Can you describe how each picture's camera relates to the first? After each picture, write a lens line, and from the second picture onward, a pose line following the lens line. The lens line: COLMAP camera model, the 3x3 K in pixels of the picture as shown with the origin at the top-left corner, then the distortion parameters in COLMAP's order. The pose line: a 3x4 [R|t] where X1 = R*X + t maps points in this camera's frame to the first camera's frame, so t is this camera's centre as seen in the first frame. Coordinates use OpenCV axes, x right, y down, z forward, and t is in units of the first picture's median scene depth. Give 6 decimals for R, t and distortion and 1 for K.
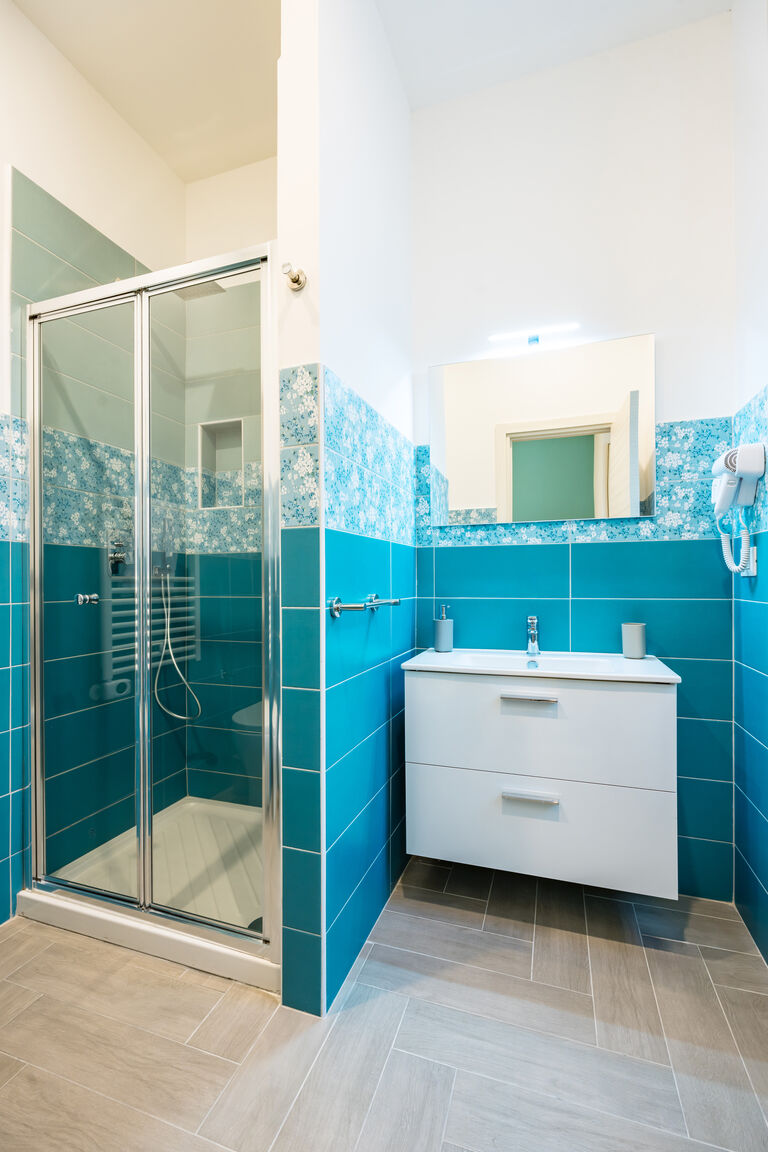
lens RADIAL K [[498.2, 0, 380.7], [0, 498.2, 579.6], [0, 0, 1]] dist [-0.003909, -0.000453]
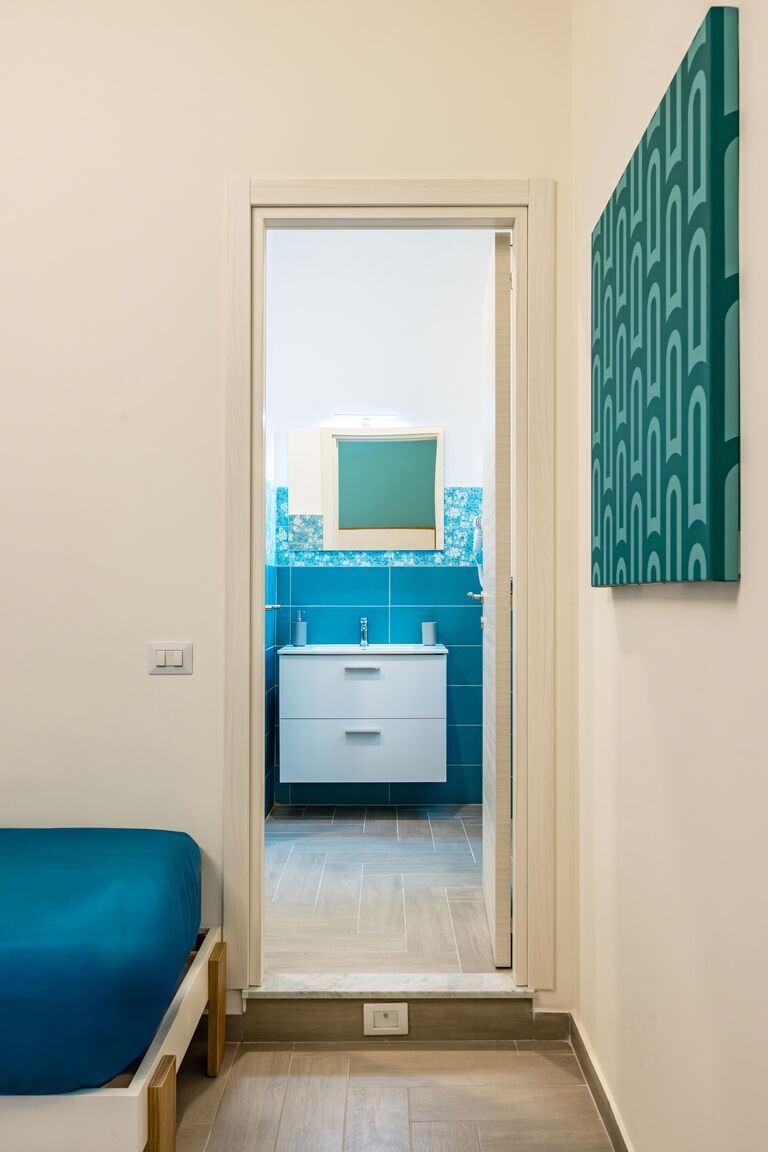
lens RADIAL K [[954.8, 0, 384.2], [0, 954.8, 578.1], [0, 0, 1]] dist [-0.002846, -0.000077]
pose [[0.945069, 0.011189, 0.326680, -0.515396], [-0.005226, 0.999803, -0.019124, 0.011062], [-0.326829, 0.016366, 0.944942, -1.544554]]
